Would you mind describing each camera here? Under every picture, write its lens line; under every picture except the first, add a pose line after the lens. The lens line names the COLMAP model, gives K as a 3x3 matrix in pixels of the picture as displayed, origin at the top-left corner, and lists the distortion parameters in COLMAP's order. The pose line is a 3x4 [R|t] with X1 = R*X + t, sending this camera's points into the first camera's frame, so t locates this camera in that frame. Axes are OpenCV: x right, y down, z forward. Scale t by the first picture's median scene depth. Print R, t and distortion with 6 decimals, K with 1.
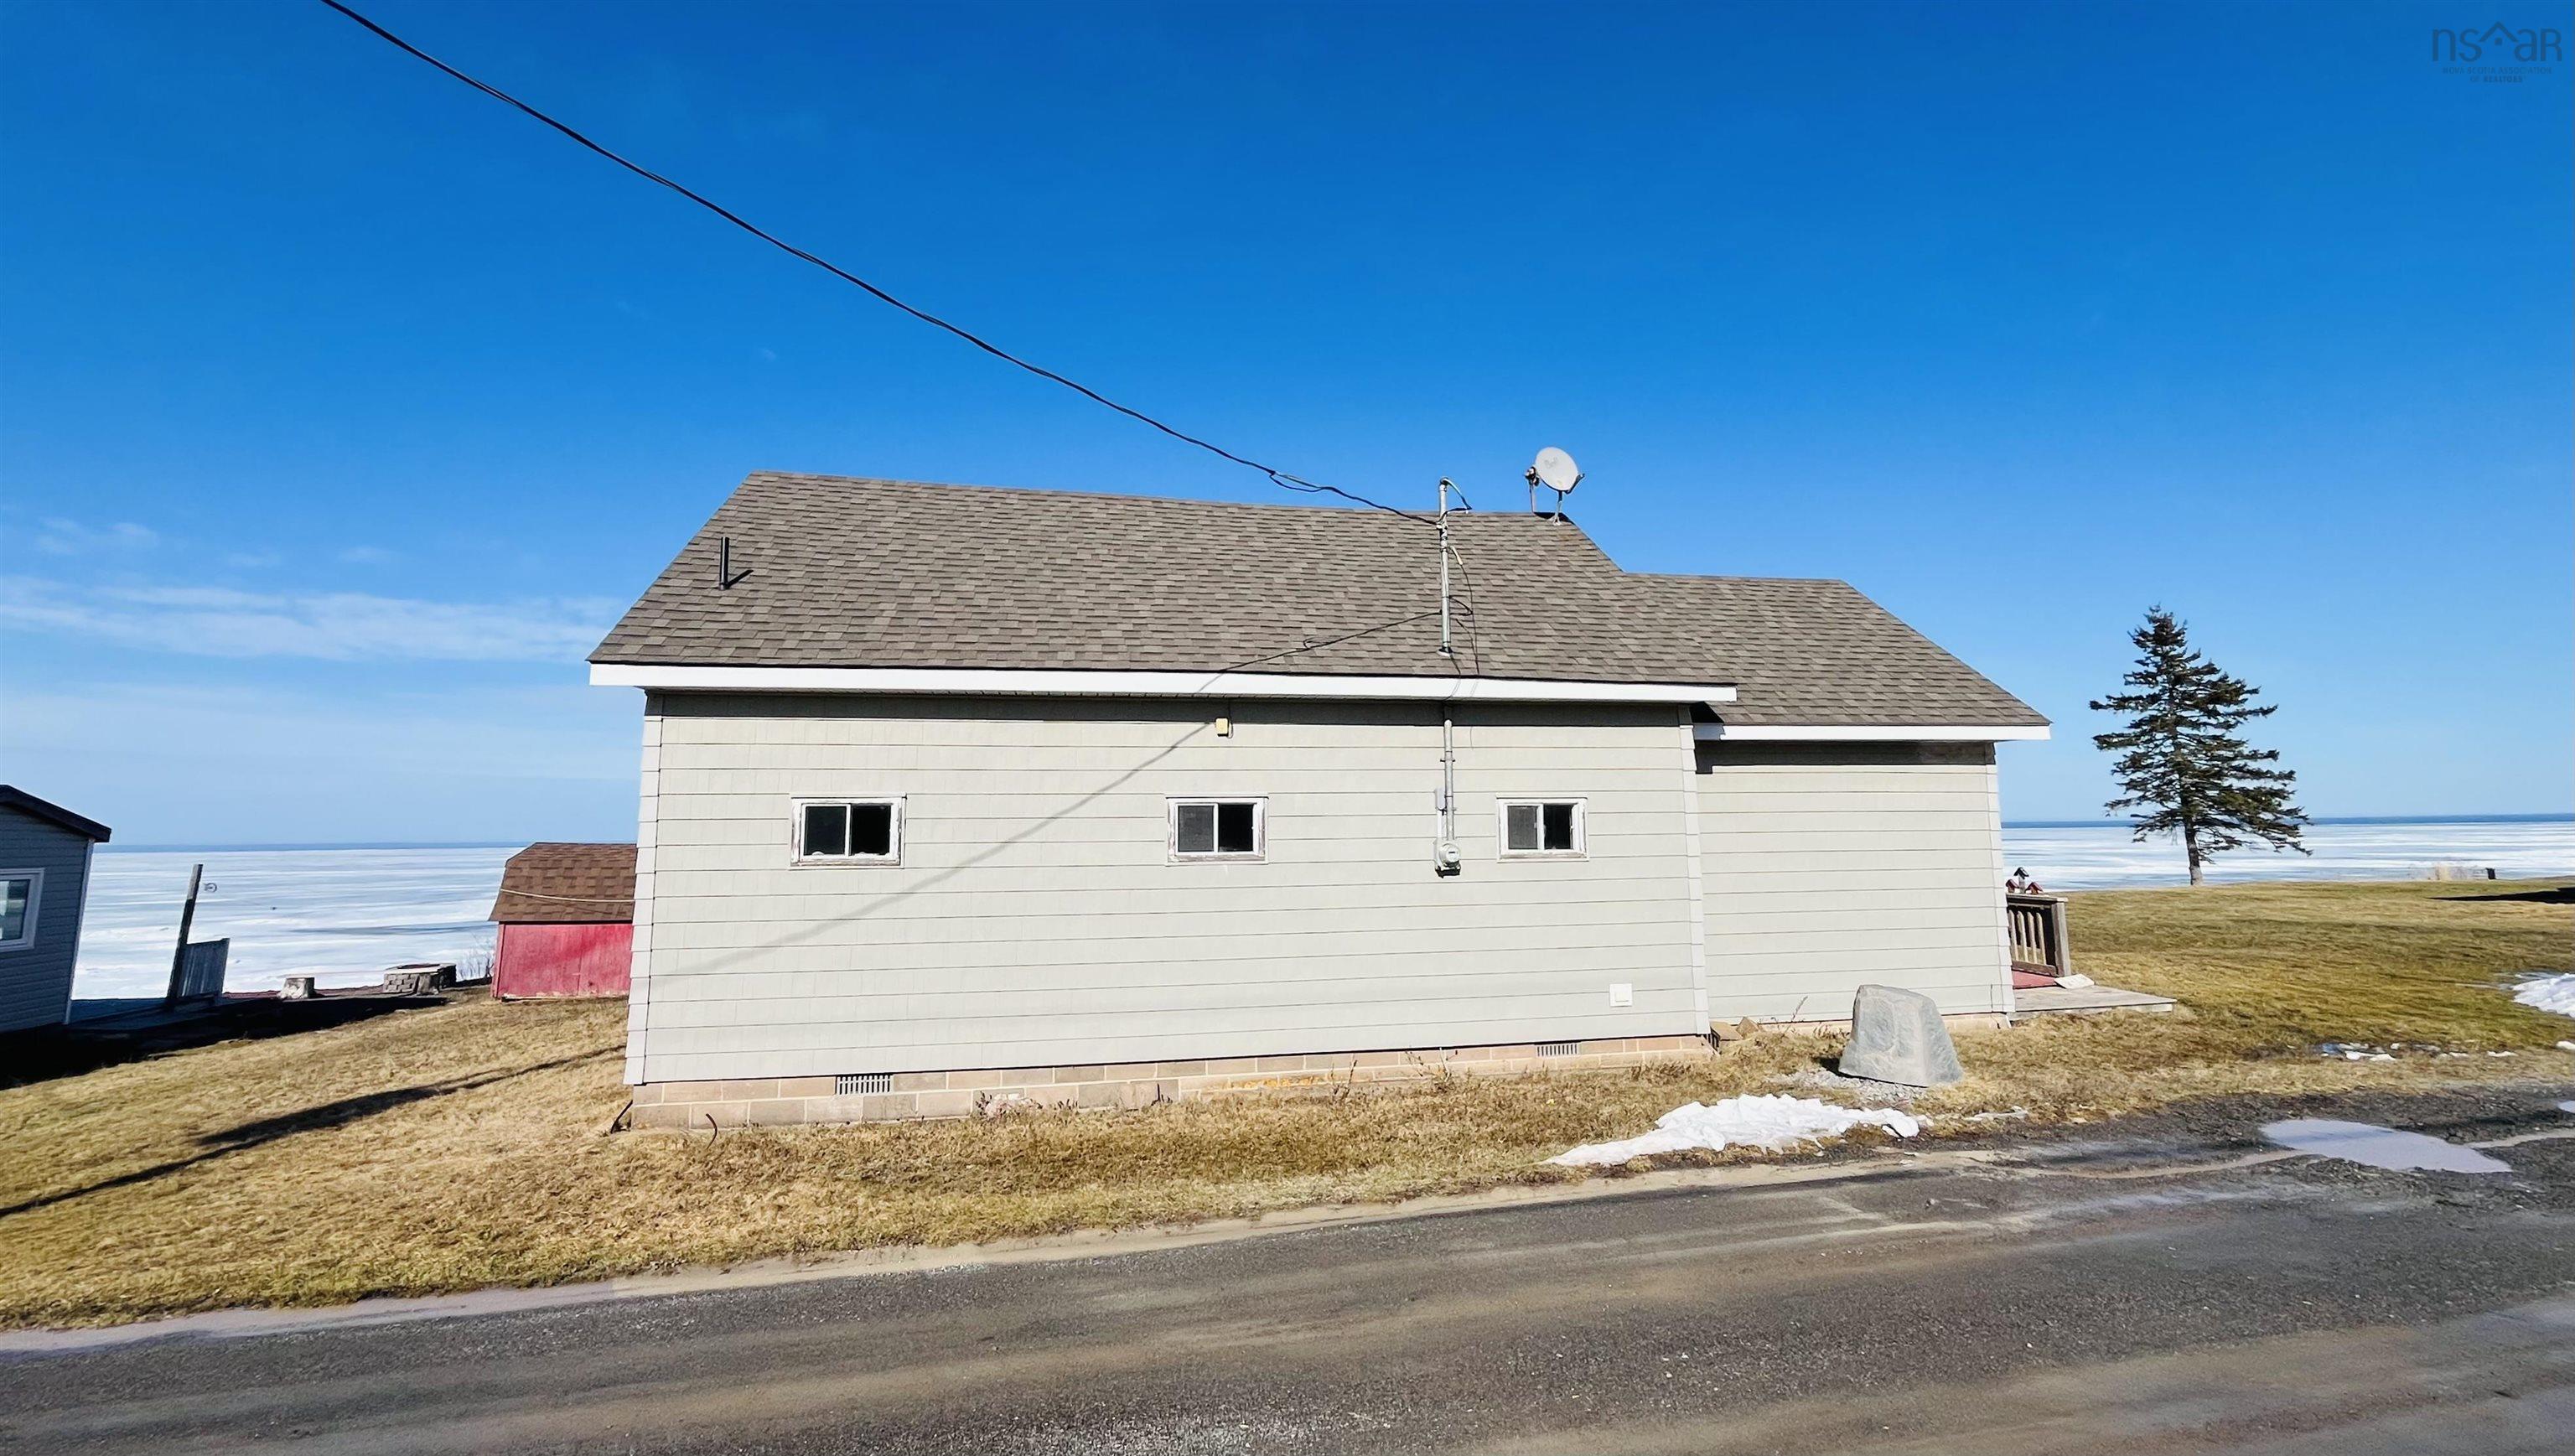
lens RADIAL K [[1055.2, 0, 1286.2], [0, 1055.2, 728.9], [0, 0, 1]] dist [-0.001284, -0.000051]
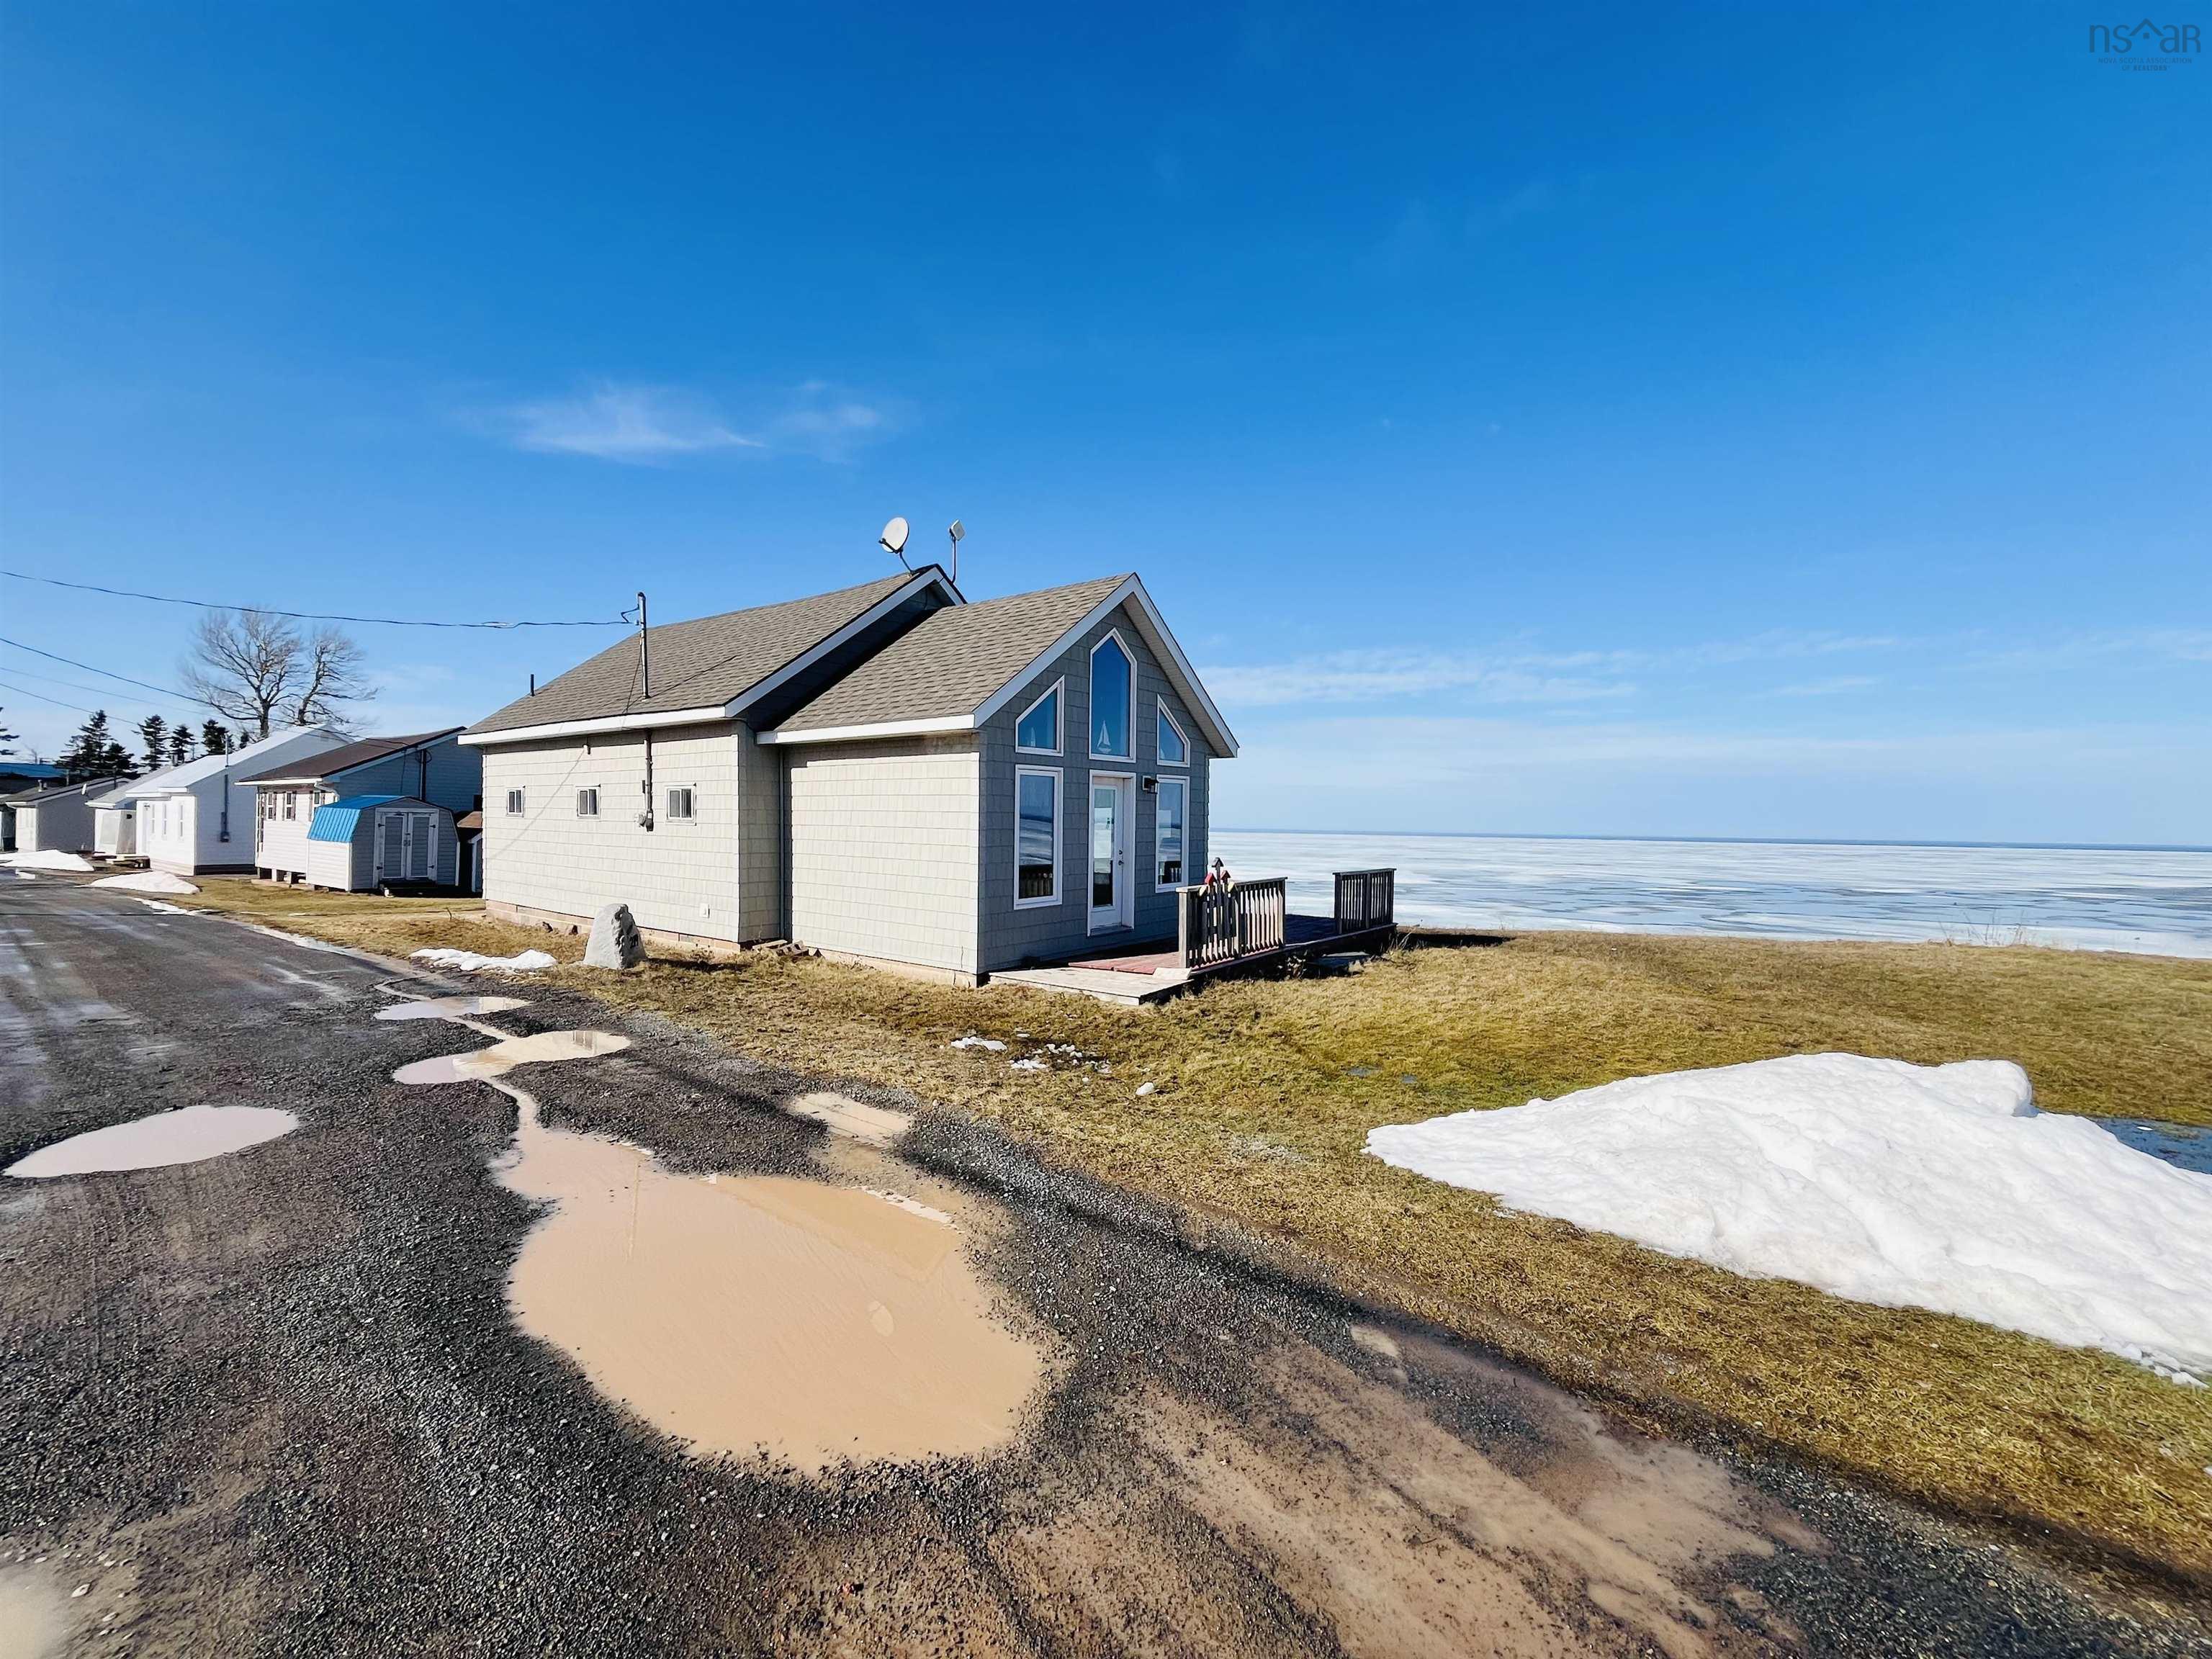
lens RADIAL K [[902.4, 0, 1100.3], [0, 902.4, 827.4], [0, 0, 1]] dist [-0.003423, -0.000858]
pose [[0.659059, 0.026141, -0.751637, 1.723486], [0.055975, 0.994919, 0.083682, 0.051708], [0.750006, -0.097224, 0.654247, 0.594323]]
